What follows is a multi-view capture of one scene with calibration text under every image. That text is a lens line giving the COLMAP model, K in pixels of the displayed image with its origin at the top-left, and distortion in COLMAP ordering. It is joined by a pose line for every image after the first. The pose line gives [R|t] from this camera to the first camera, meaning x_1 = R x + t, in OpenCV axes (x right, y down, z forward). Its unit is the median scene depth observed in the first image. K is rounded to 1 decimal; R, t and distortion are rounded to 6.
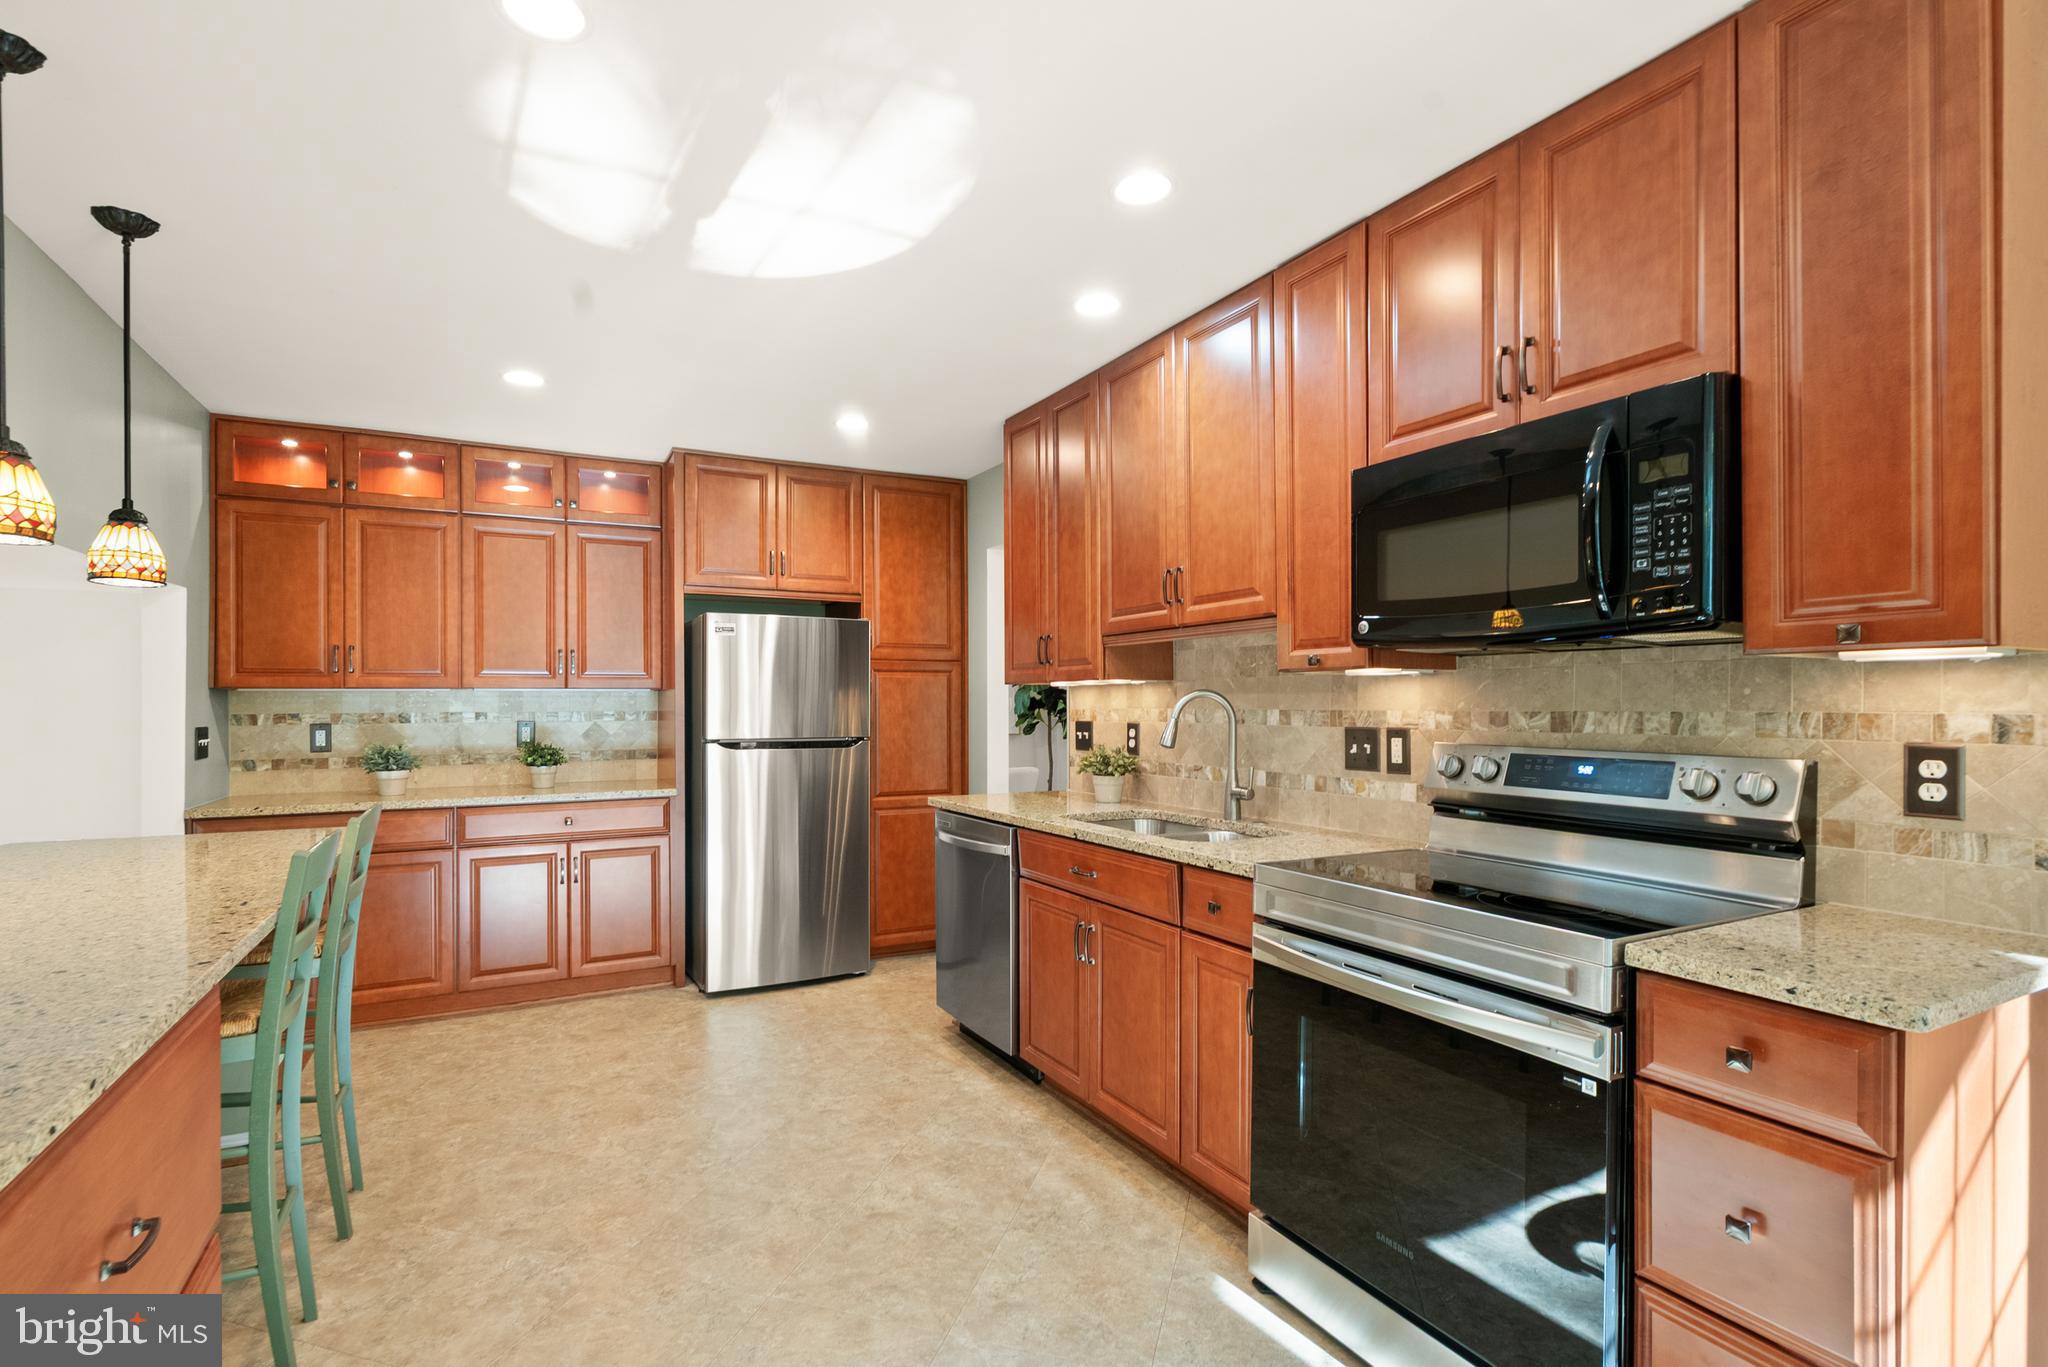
lens RADIAL K [[962.0, 0, 1000.0], [0, 962.0, 715.8], [0, 0, 1]] dist [-0.011459, 0.012961]
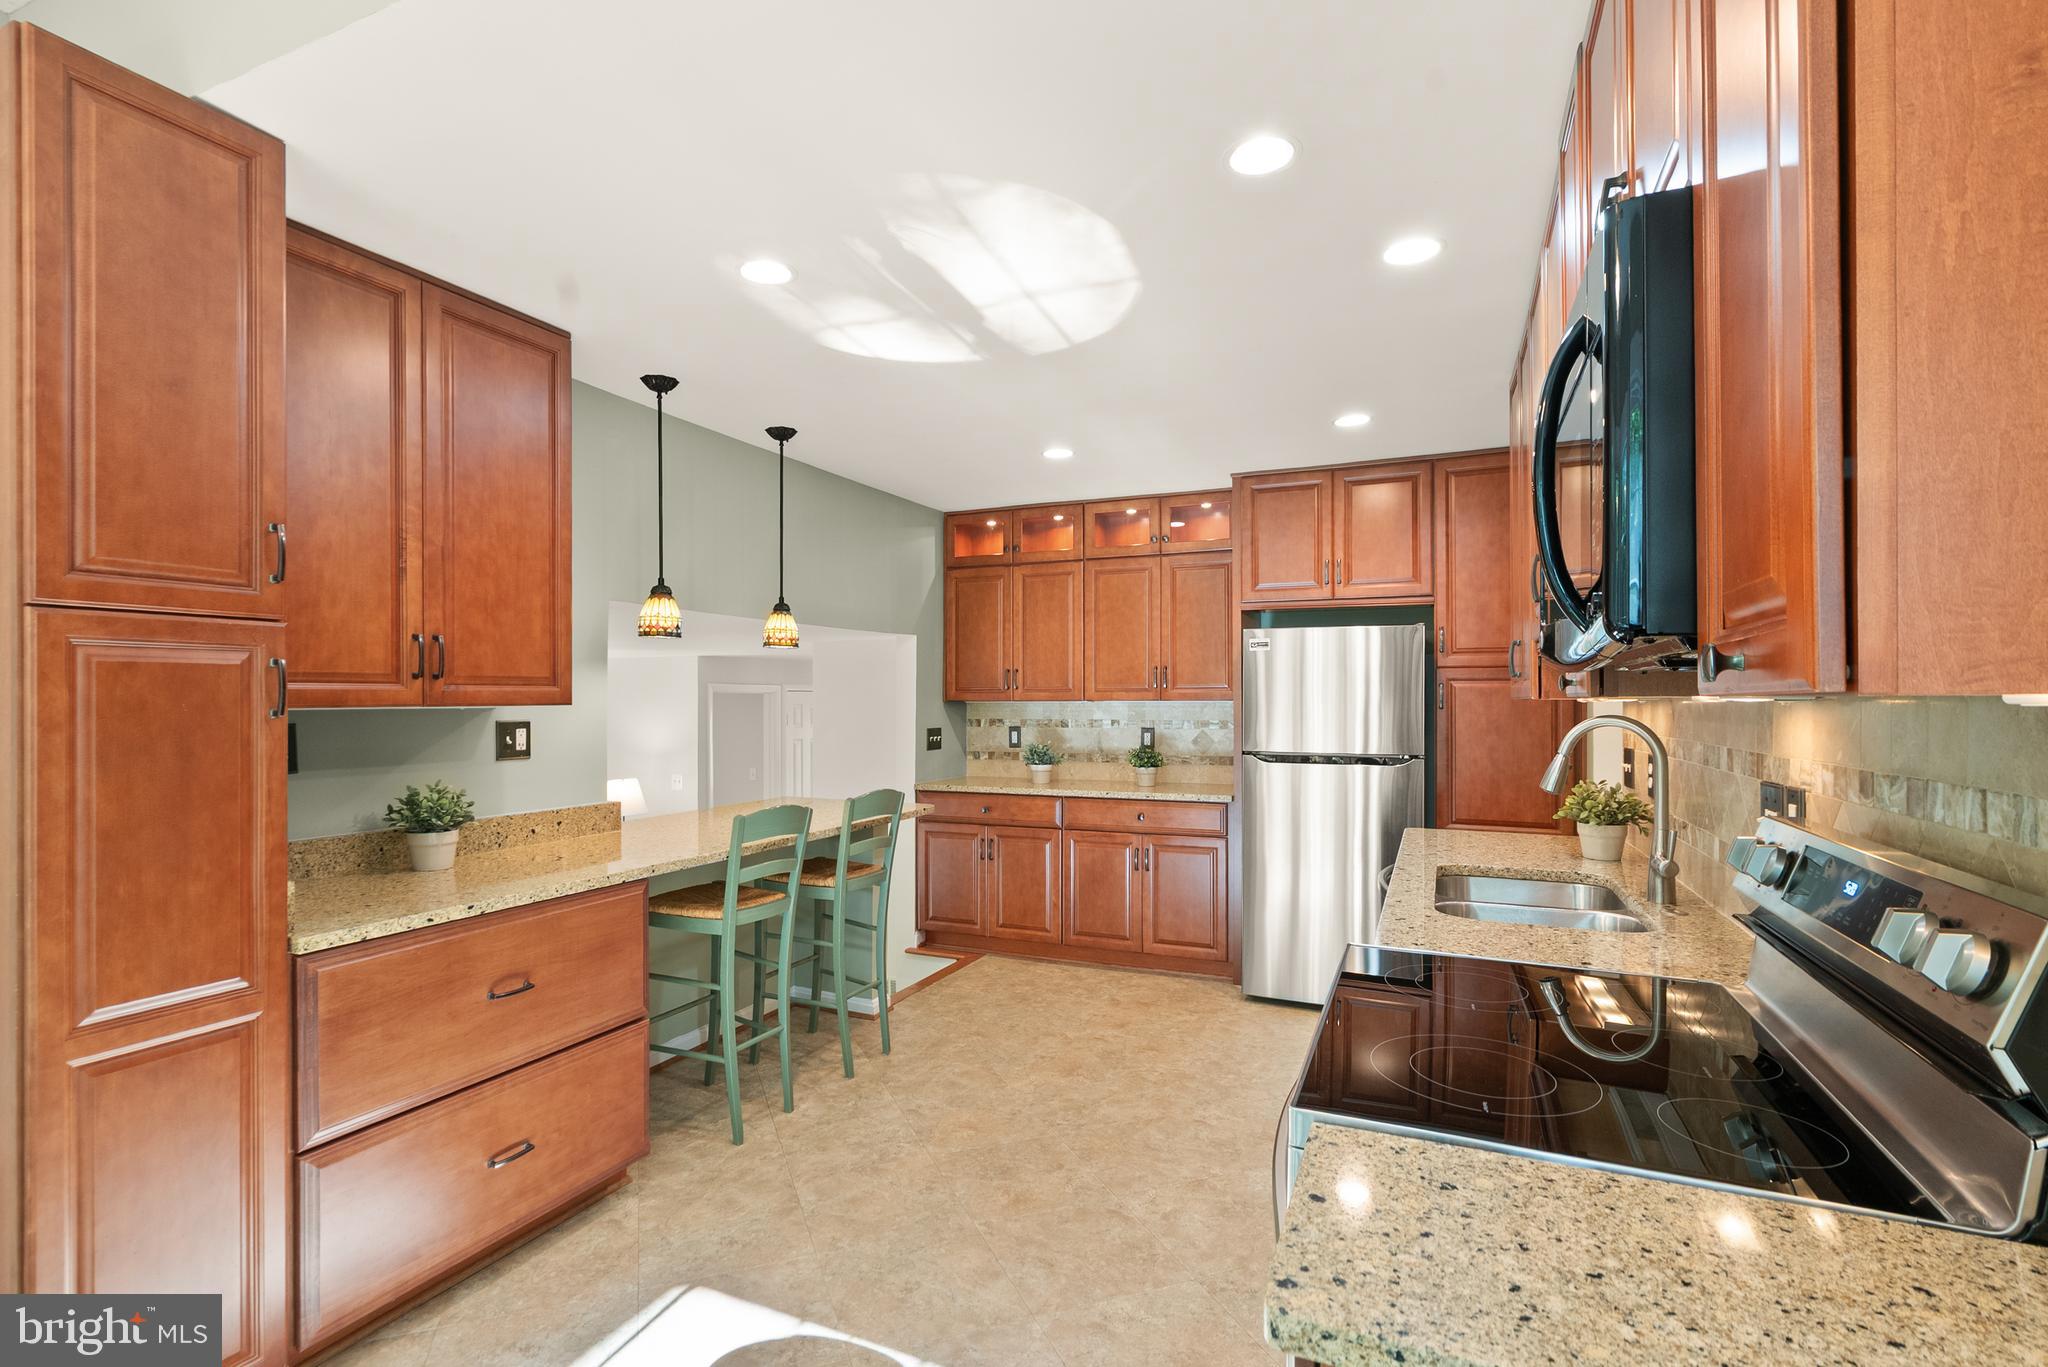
lens RADIAL K [[983.0, 0, 996.7], [0, 983.0, 710.3], [0, 0, 1]] dist [0.005400, 0.001391]
pose [[0.617780, 0.010916, -0.786275, 0.394110], [-0.012594, 0.999913, 0.003986, -0.021572], [0.786250, 0.007440, 0.617863, 0.138892]]
